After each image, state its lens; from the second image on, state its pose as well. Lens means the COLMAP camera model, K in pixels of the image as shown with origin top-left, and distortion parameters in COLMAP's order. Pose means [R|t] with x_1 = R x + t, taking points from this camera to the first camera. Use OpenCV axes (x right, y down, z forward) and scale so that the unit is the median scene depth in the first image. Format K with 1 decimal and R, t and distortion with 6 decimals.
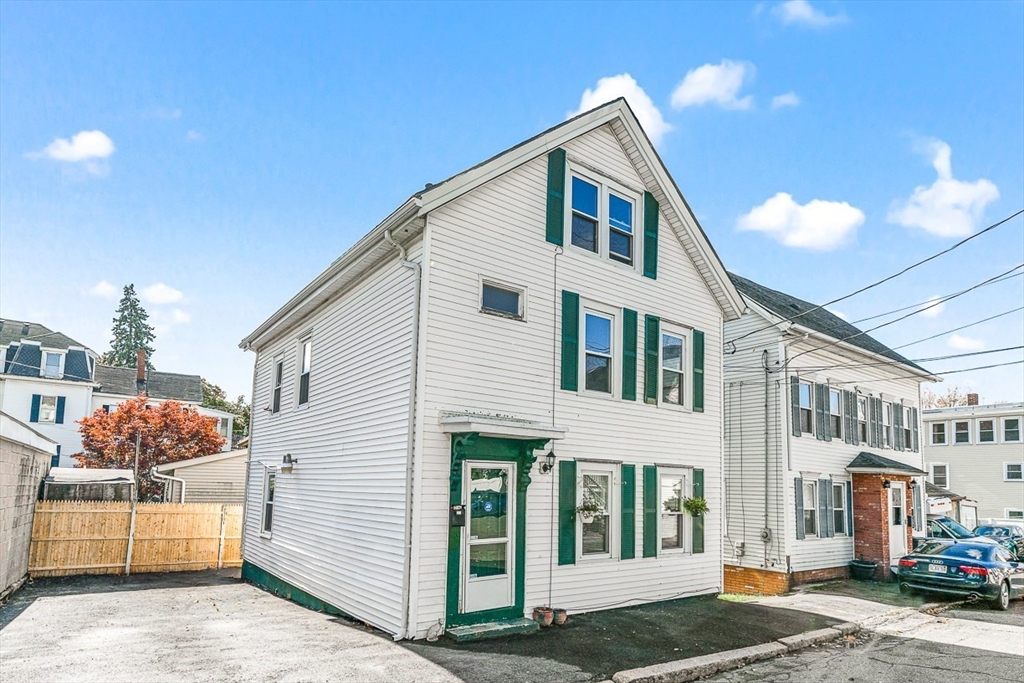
lens RADIAL K [[542.9, 0, 507.2], [0, 542.9, 332.5], [0, 0, 1]] dist [0.005462, 0.002054]
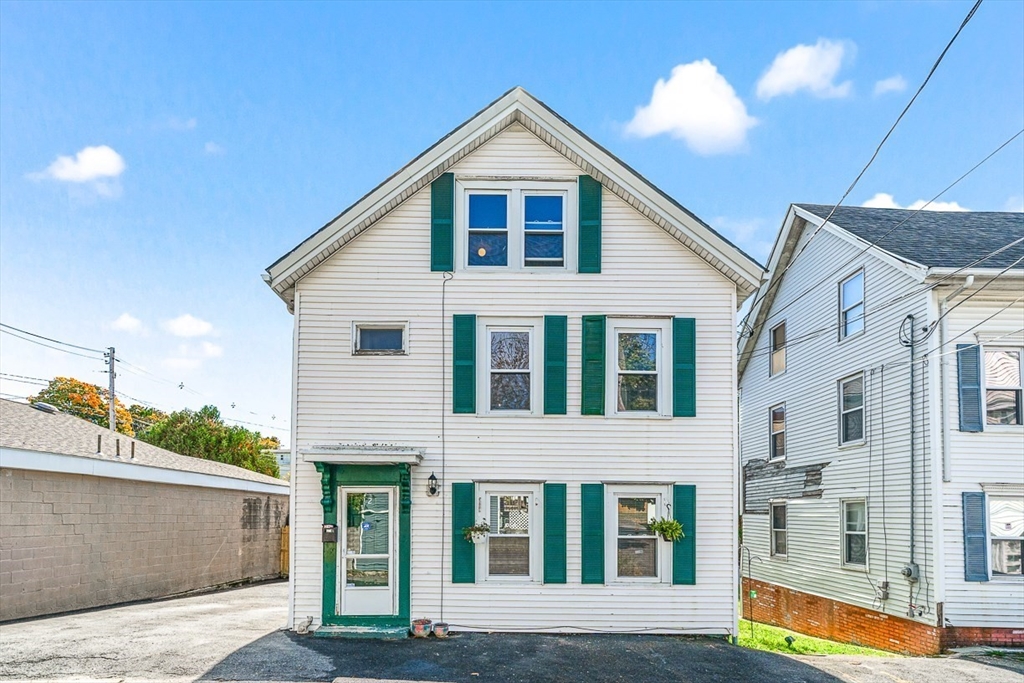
lens RADIAL K [[476.9, 0, 481.6], [0, 476.9, 417.4], [0, 0, 1]] dist [0.007745, -0.001177]
pose [[0.812996, -0.130703, -0.567411, 0.596325], [0.167381, 0.985810, 0.012744, 0.101409], [0.557693, -0.105335, 0.823336, 0.277021]]
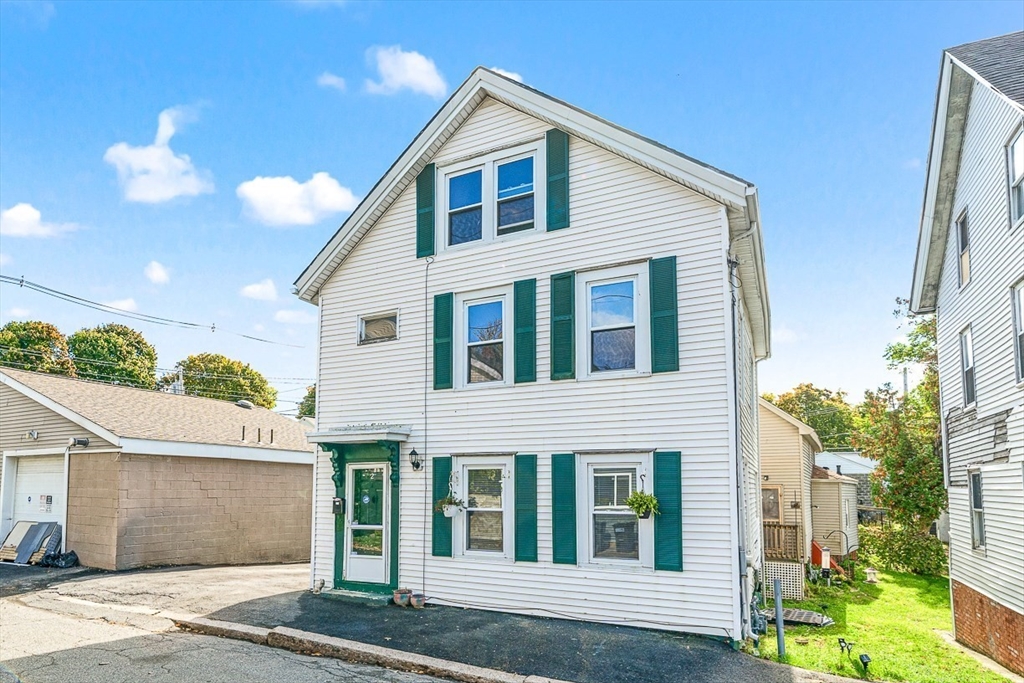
lens RADIAL K [[542.9, 0, 516.3], [0, 542.9, 343.6], [0, 0, 1]] dist [0.005462, 0.002054]
pose [[0.481020, -0.245176, -0.841729, 1.003742], [0.244604, 0.959507, -0.139699, 0.189237], [0.841896, -0.138692, 0.521513, 0.553560]]
